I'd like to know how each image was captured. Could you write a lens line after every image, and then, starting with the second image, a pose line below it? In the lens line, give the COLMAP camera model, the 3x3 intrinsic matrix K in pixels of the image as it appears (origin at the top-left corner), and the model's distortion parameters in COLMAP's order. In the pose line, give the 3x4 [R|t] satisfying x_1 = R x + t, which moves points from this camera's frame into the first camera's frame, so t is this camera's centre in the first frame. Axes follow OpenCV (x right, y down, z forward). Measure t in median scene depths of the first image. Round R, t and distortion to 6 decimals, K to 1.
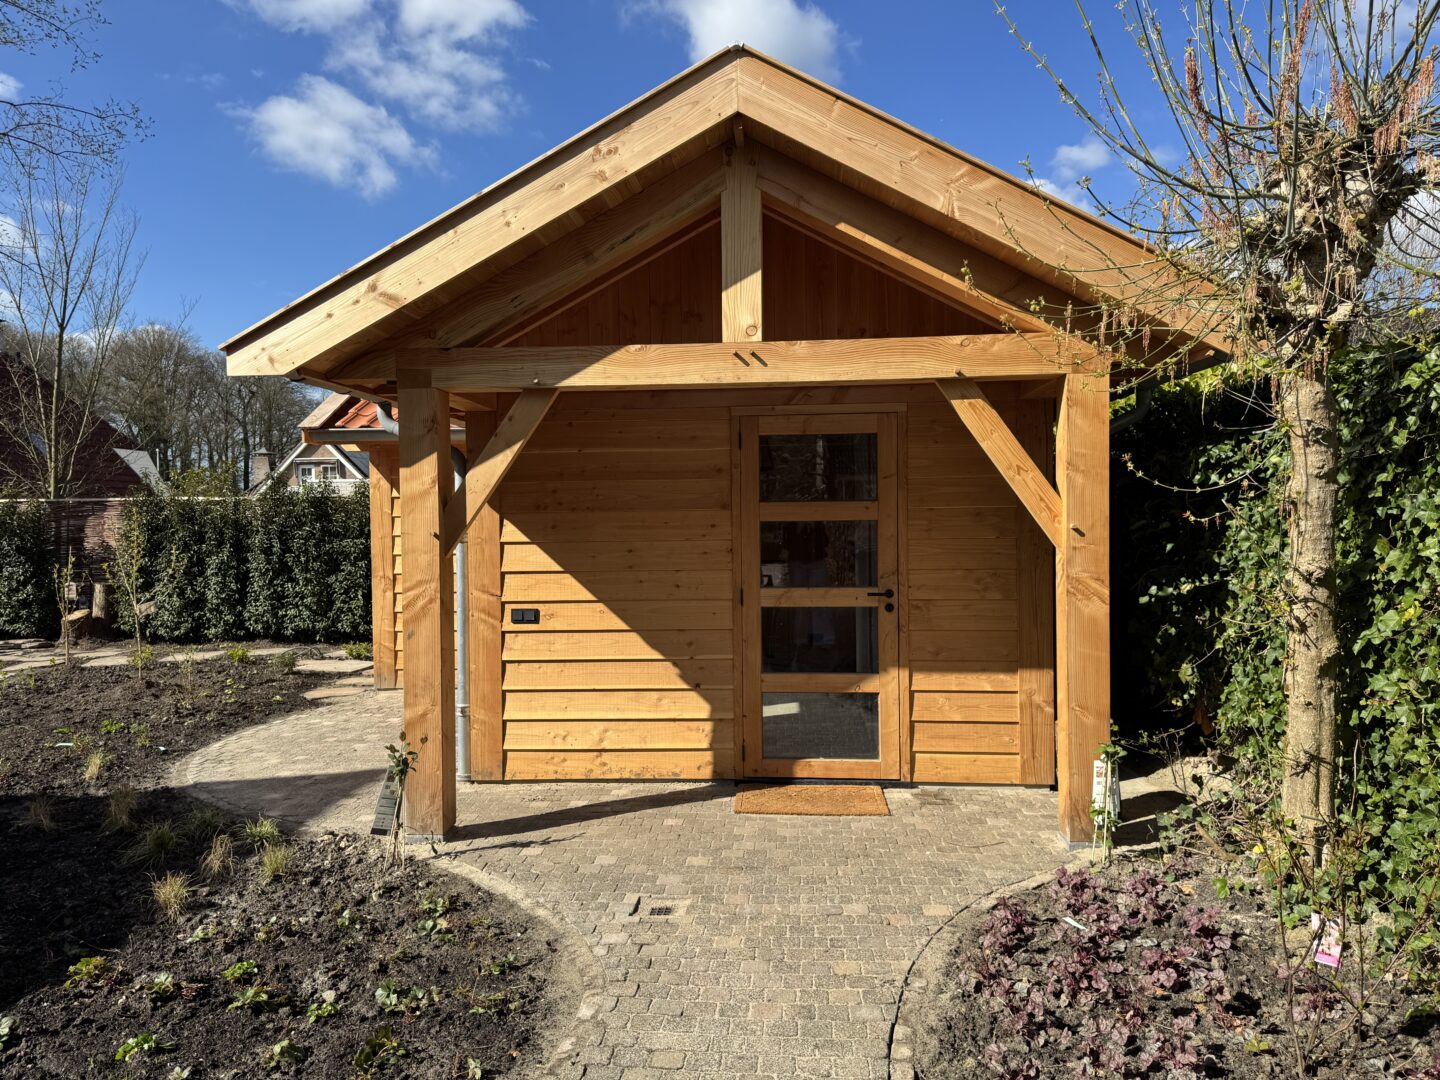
lens RADIAL K [[998.2, 0, 722.5], [0, 998.2, 546.5], [0, 0, 1]] dist [0.059650, -0.037369]
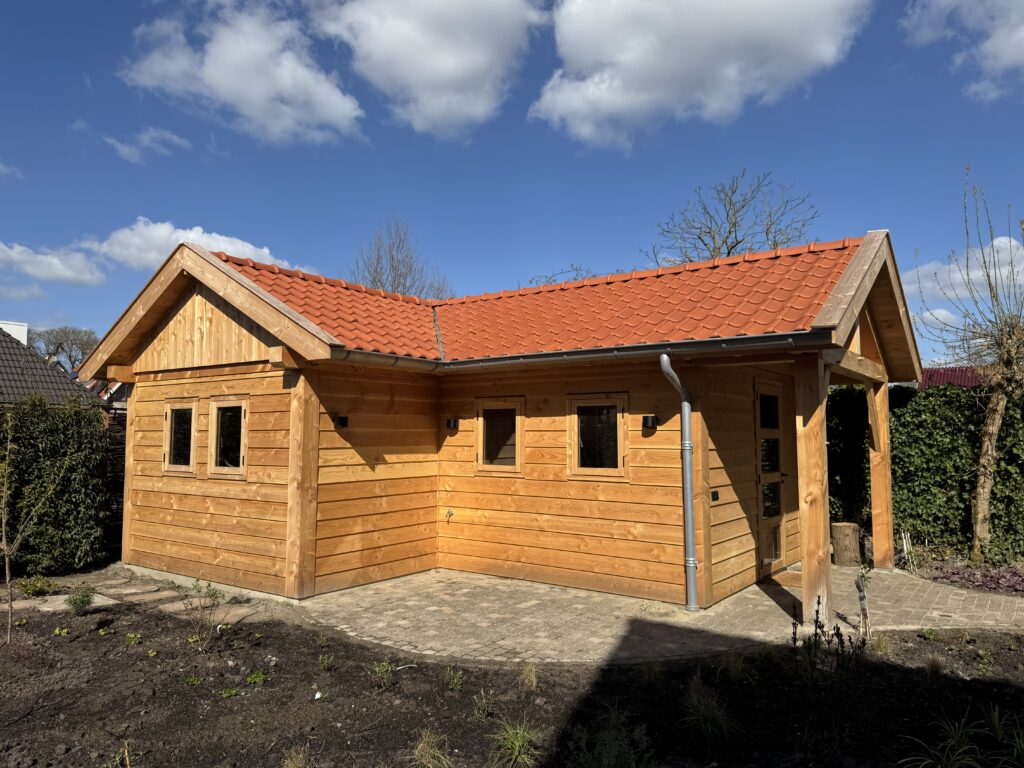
lens RADIAL K [[709.8, 0, 508.6], [0, 709.8, 382.5], [0, 0, 1]] dist [0.059650, -0.037369]
pose [[0.529916, 0.073734, 0.844838, -1.636540], [0.012373, 0.995435, -0.094638, -0.011585], [-0.847960, 0.060603, 0.526585, 0.801893]]
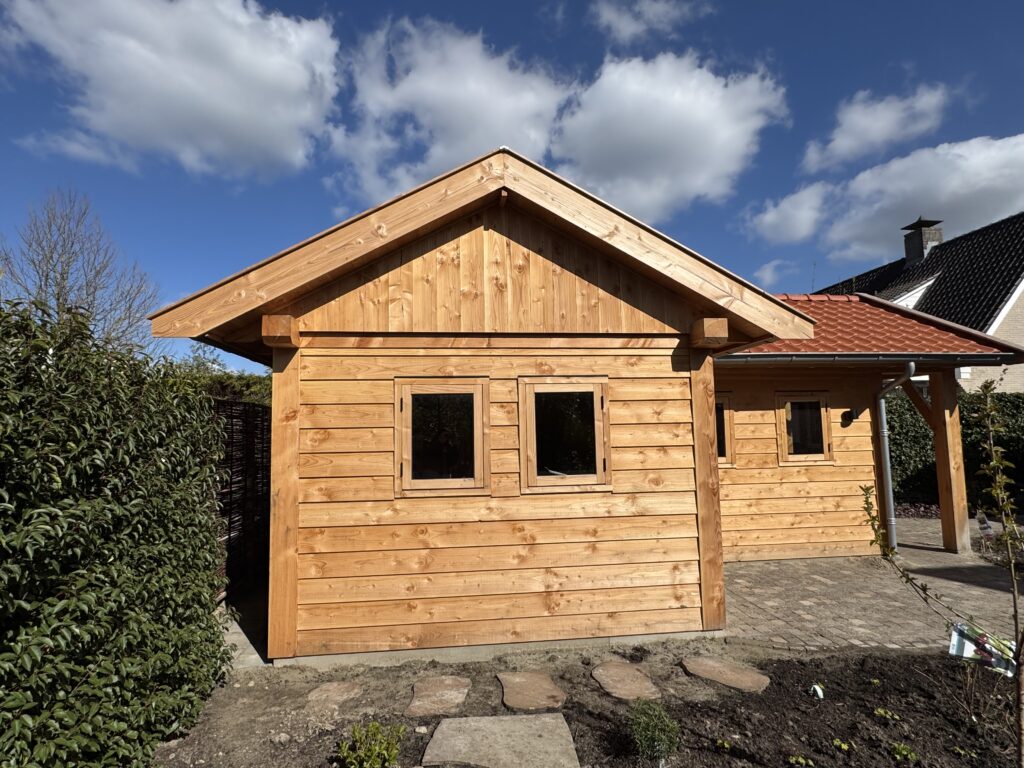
lens RADIAL K [[543.4, 0, 510.8], [0, 543.4, 382.8], [0, 0, 1]] dist [0.000827, -0.002177]
pose [[-0.191773, 0.098701, 0.976464, -1.462277], [0.040955, 0.994868, -0.092518, -0.052619], [-0.980584, 0.022248, -0.194831, 2.384657]]
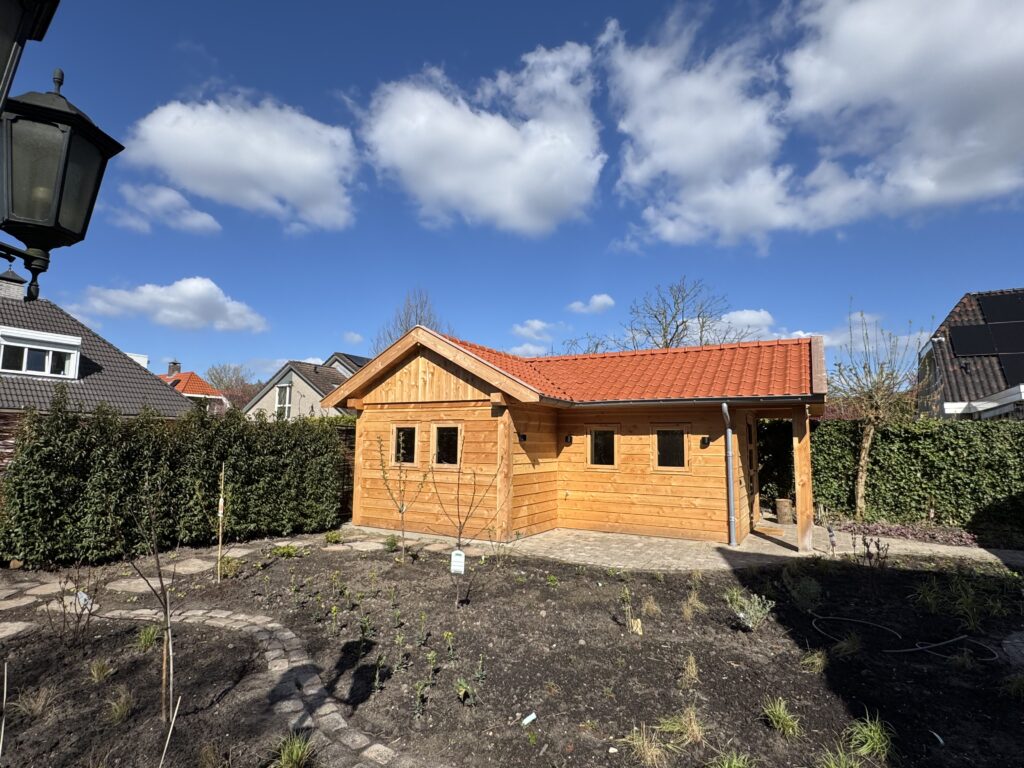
lens RADIAL K [[543.4, 0, 508.5], [0, 543.4, 379.1], [0, 0, 1]] dist [0.000827, -0.002177]
pose [[0.427281, 0.122129, 0.895832, -2.295648], [0.003350, 0.990614, -0.136649, -0.018175], [-0.904113, 0.061389, 0.422862, 1.114788]]
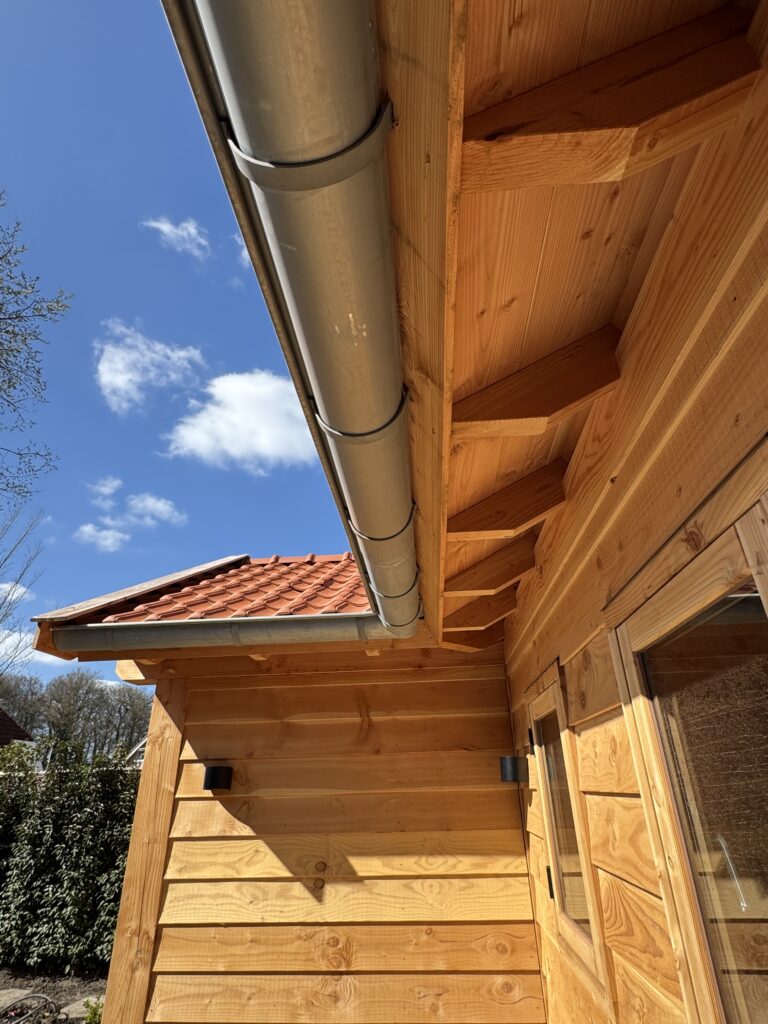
lens RADIAL K [[543.4, 0, 381.5], [0, 543.4, 510.4], [0, 0, 1]] dist [0.000827, -0.002177]
pose [[0.999713, -0.017007, -0.016846, -0.389671], [0.006786, 0.876202, -0.481896, -0.044297], [0.022956, 0.481644, 0.876066, 1.248621]]
